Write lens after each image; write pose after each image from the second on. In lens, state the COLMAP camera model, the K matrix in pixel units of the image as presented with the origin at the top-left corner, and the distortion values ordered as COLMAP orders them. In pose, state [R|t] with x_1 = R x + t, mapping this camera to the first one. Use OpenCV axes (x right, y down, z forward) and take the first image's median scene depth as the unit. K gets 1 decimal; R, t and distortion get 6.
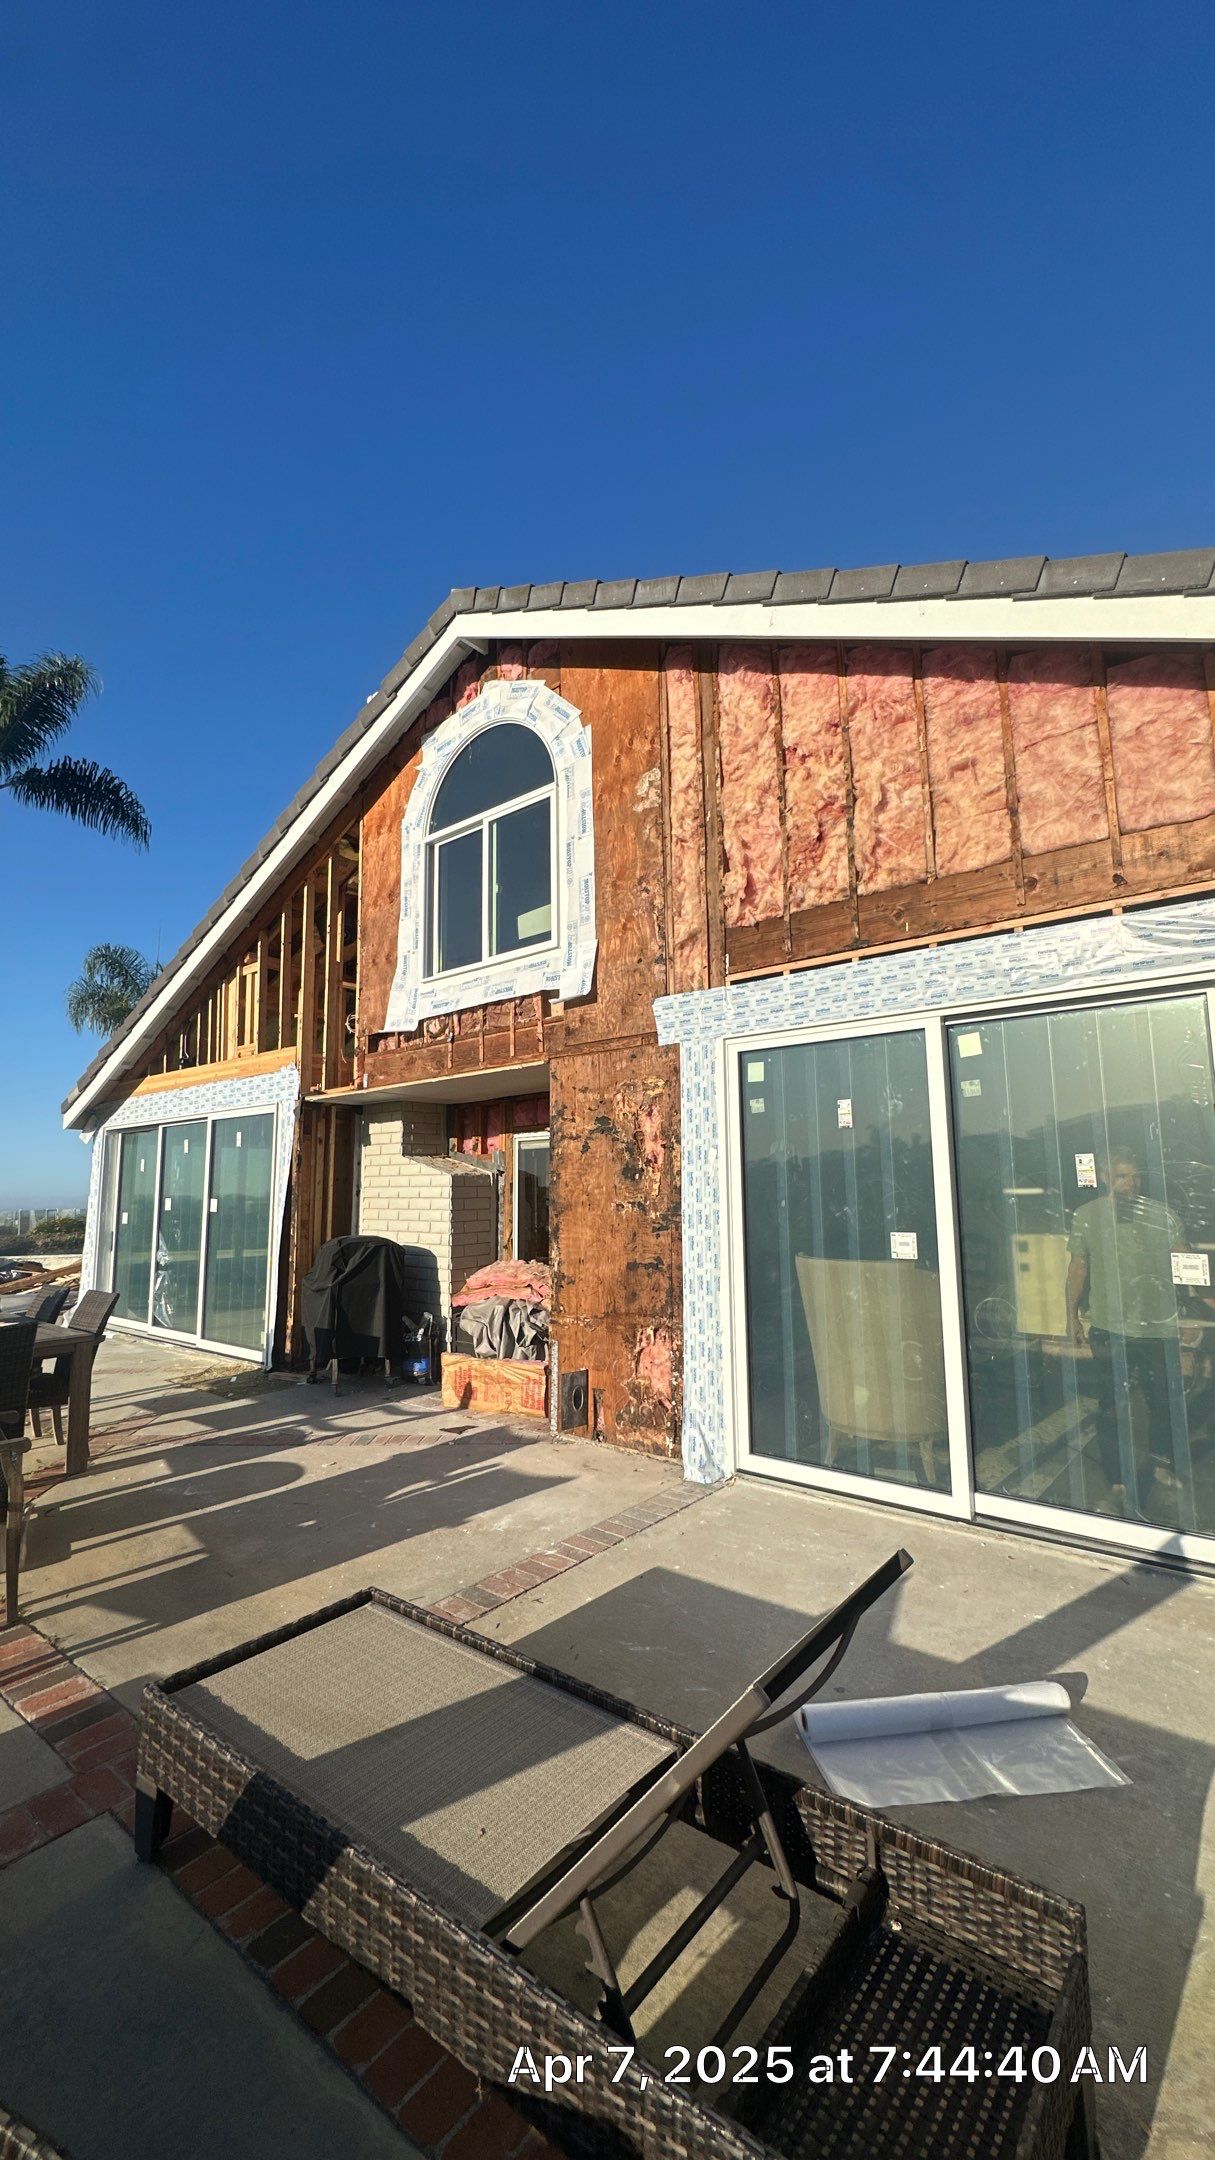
lens RADIAL K [[869.3, 0, 607.5], [0, 869.3, 1080.0], [0, 0, 1]] dist [0.000140, 0.000096]
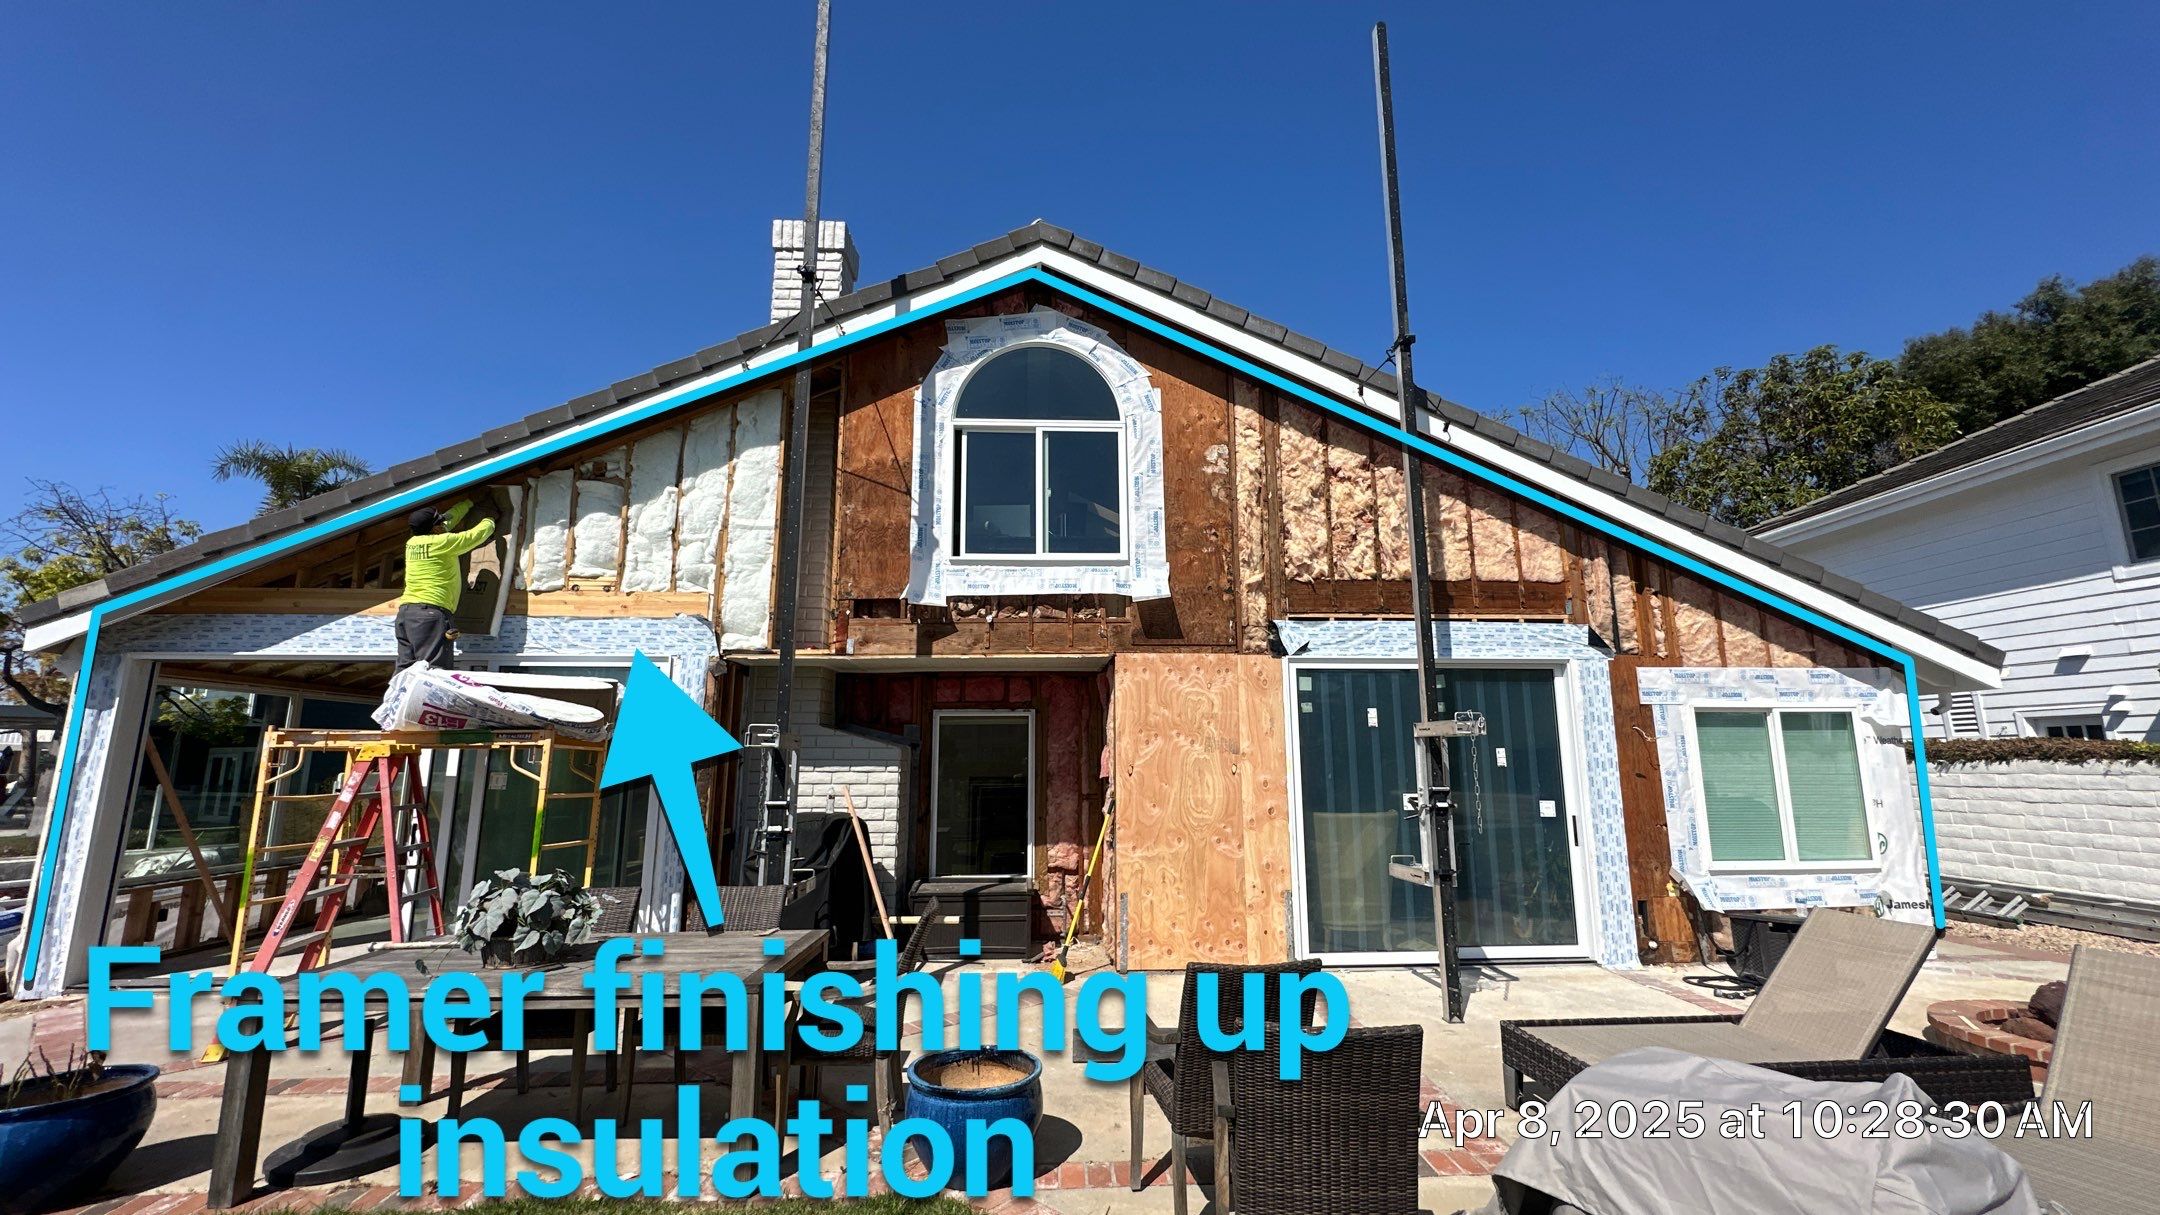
lens RADIAL K [[869.3, 0, 1080.0], [0, 869.3, 607.5], [0, 0, 1]] dist [0.000140, 0.000096]
pose [[0.725663, 0.129900, 0.675677, -0.903640], [-0.092655, 0.991521, -0.091111, 0.026568], [-0.681783, 0.003511, 0.731546, 0.167939]]
